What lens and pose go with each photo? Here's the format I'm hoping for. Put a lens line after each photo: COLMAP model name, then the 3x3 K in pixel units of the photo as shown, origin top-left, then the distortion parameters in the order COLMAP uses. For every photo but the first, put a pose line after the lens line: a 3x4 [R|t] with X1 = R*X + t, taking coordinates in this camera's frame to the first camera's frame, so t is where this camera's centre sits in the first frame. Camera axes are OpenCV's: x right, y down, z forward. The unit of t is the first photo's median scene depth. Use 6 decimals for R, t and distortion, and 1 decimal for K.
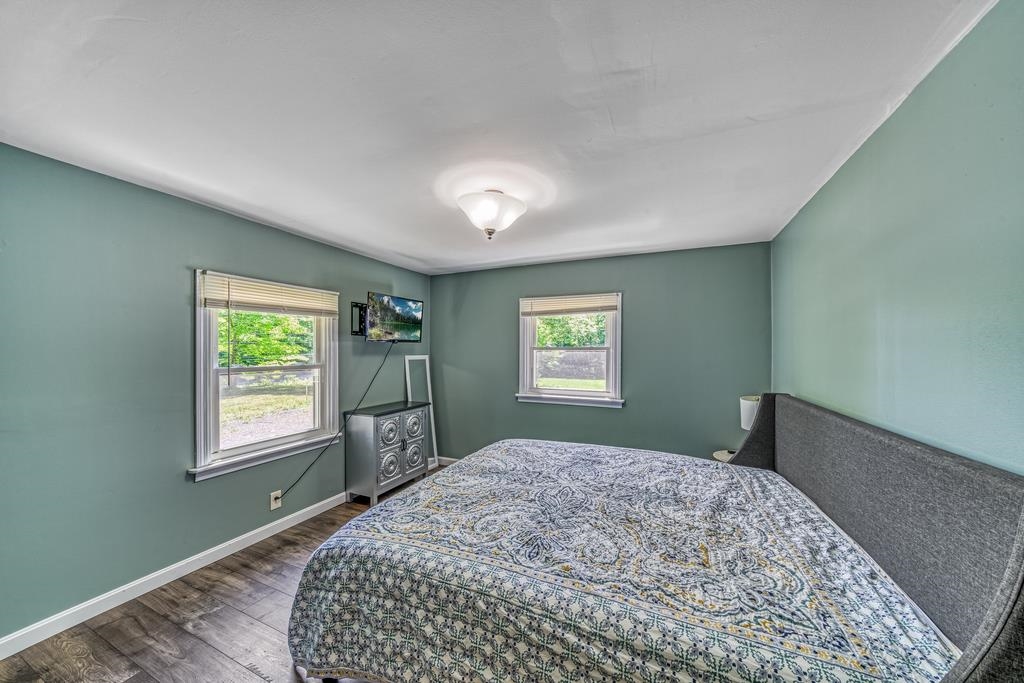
lens RADIAL K [[364.8, 0, 510.6], [0, 364.8, 354.2], [0, 0, 1]] dist [-0.016105, -0.000005]
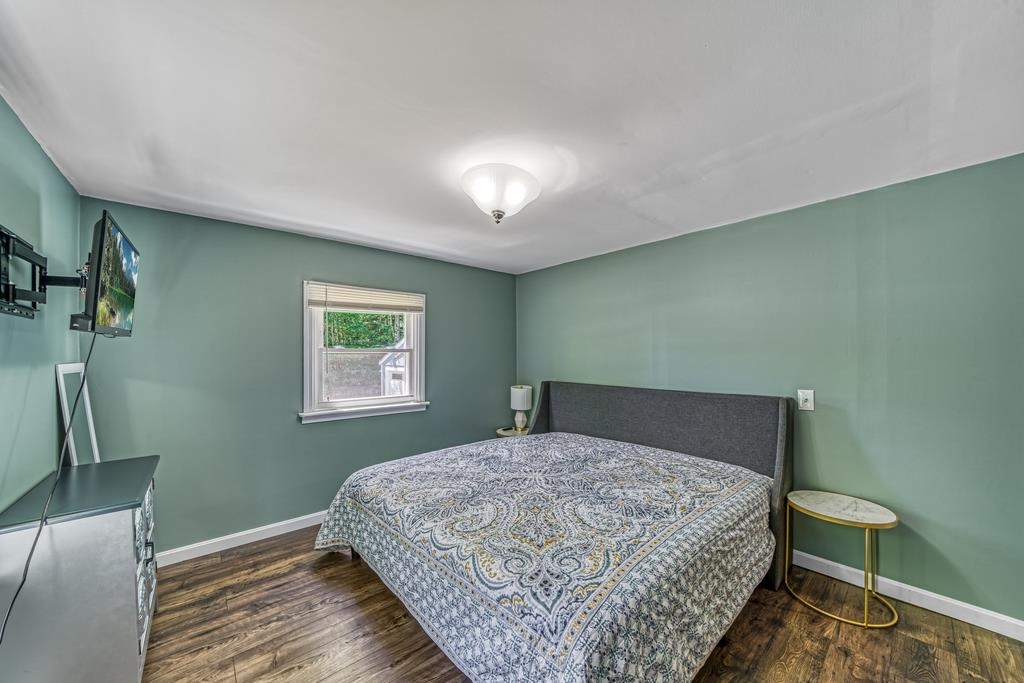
lens RADIAL K [[364.8, 0, 510.6], [0, 364.8, 354.2], [0, 0, 1]] dist [-0.016105, -0.000005]
pose [[0.420344, -0.005056, 0.907351, -0.619528], [0.014305, 0.999897, -0.001055, -0.001085], [-0.907252, 0.013423, 0.420373, 0.454126]]
